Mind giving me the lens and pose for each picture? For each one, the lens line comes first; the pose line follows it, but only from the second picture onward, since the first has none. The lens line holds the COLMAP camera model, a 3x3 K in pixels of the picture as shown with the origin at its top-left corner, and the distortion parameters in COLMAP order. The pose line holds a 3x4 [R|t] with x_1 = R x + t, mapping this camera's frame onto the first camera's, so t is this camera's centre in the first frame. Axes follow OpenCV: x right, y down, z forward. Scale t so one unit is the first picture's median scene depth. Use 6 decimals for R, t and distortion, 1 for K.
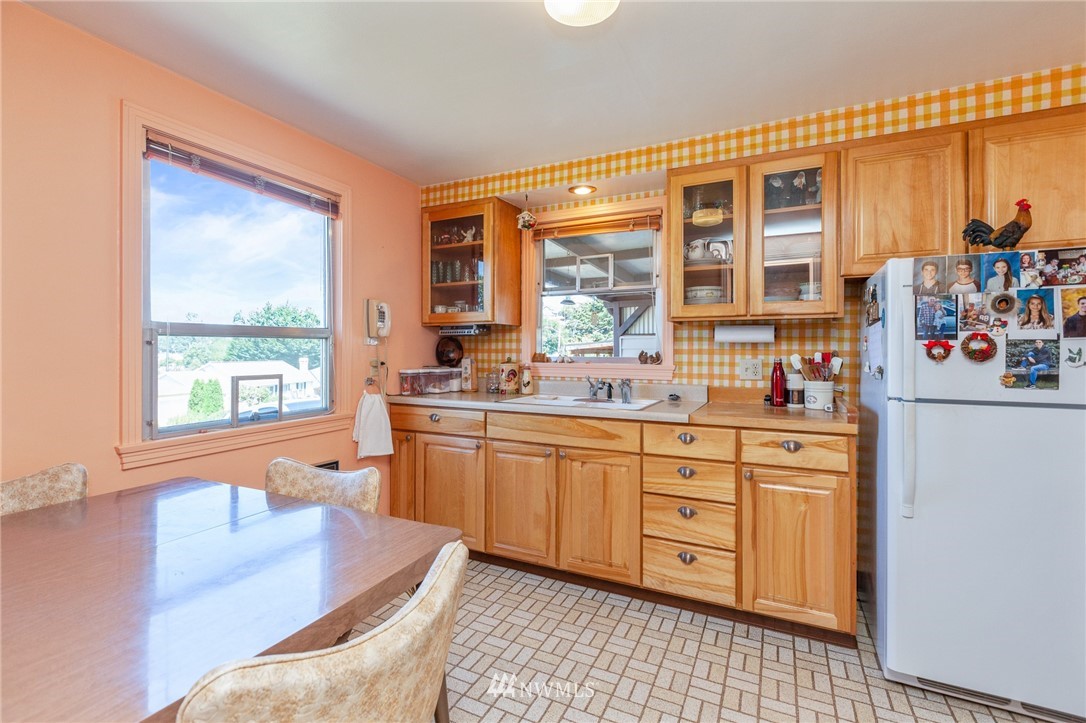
lens RADIAL K [[478.1, 0, 544.9], [0, 478.1, 350.4], [0, 0, 1]] dist [-0.001358, -0.000247]
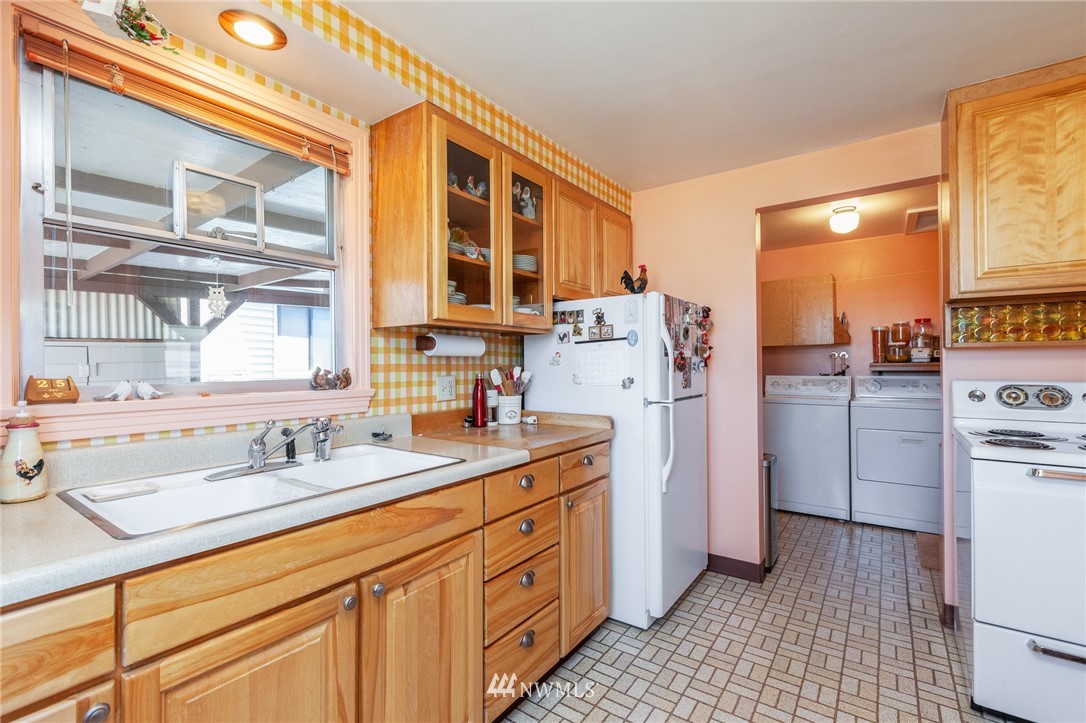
lens RADIAL K [[483.2, 0, 538.8], [0, 483.2, 359.4], [0, 0, 1]] dist [-0.000147, -0.000145]
pose [[0.166221, 0.004967, 0.986076, -0.459384], [0.003653, 0.999977, -0.005652, -0.006623], [-0.986082, 0.004542, 0.166199, 0.855172]]
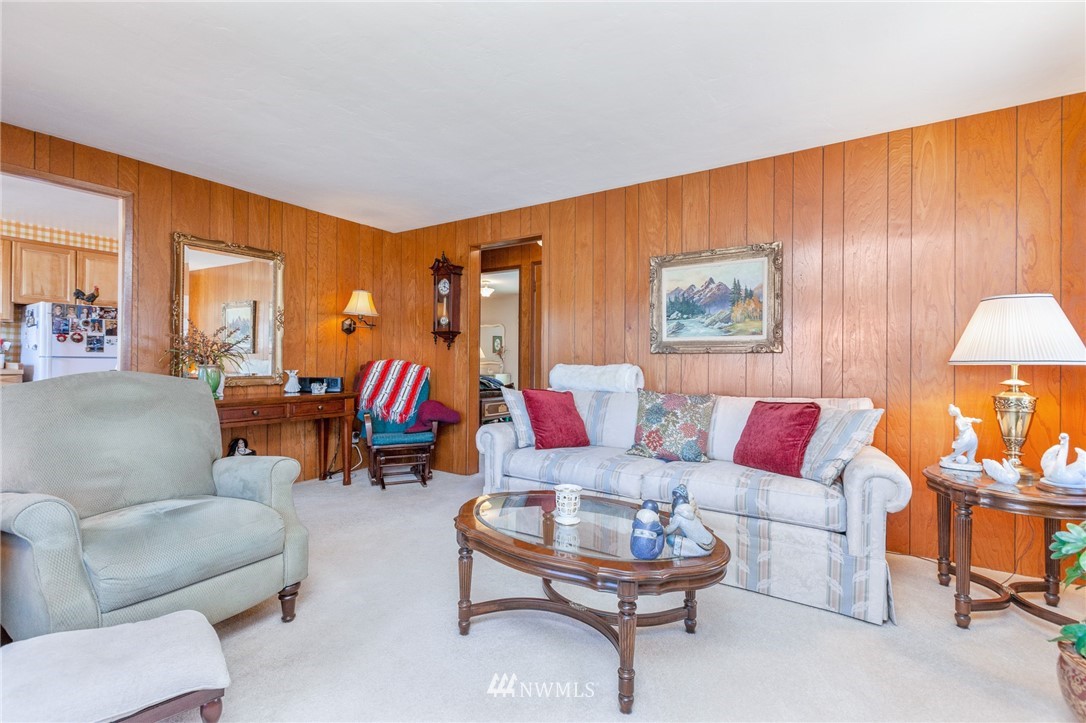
lens RADIAL K [[486.4, 0, 543.0], [0, 486.4, 361.5], [0, 0, 1]] dist [0.001017, 0.000456]
pose [[0.120013, -0.000187, 0.992772, -1.207451], [-0.011950, 0.999927, 0.001633, 0.071430], [-0.992700, -0.012060, 0.120002, -1.550251]]
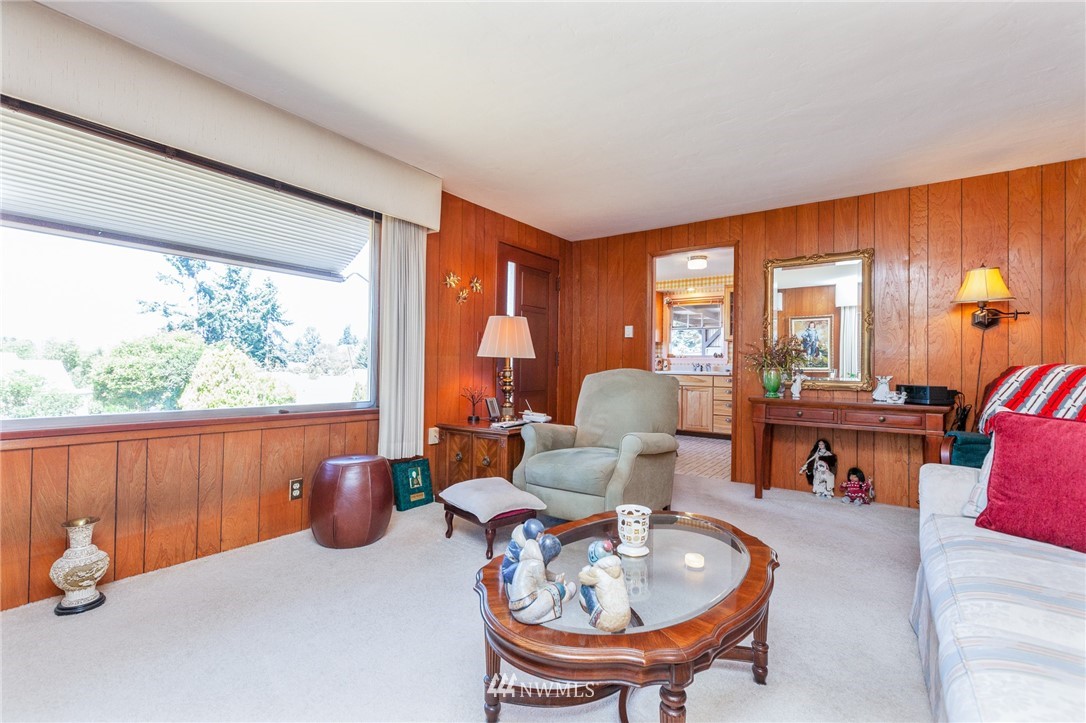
lens RADIAL K [[486.4, 0, 543.0], [0, 486.4, 361.5], [0, 0, 1]] dist [0.001017, 0.000456]
pose [[0.986156, 0.009018, -0.165577, -0.348450], [-0.009791, 0.999945, -0.003851, 0.087617], [0.165533, 0.005419, 0.986189, -2.202898]]
